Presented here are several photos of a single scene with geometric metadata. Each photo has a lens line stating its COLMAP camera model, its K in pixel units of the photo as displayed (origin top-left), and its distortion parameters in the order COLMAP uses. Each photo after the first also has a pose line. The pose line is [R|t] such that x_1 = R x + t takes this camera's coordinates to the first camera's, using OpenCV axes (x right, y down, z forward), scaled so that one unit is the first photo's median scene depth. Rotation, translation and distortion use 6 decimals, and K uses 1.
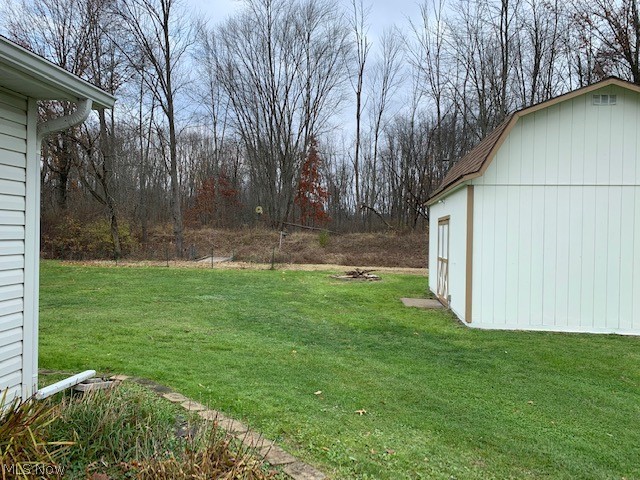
lens RADIAL K [[491.1, 0, 320.0], [0, 491.1, 240.0], [0, 0, 1]] dist [-0.000066, -0.000065]
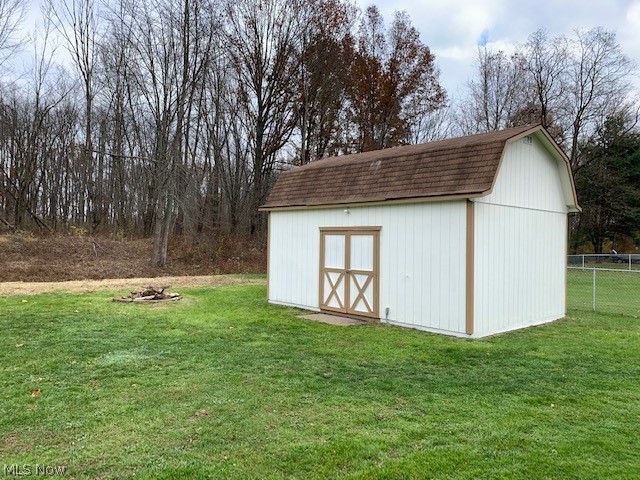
lens RADIAL K [[491.1, 0, 320.0], [0, 491.1, 240.0], [0, 0, 1]] dist [-0.000066, -0.000065]
pose [[0.637370, 0.015695, 0.770398, -0.539429], [-0.012350, 0.999872, -0.010153, -0.011448], [-0.770459, -0.003043, 0.637482, 0.424558]]
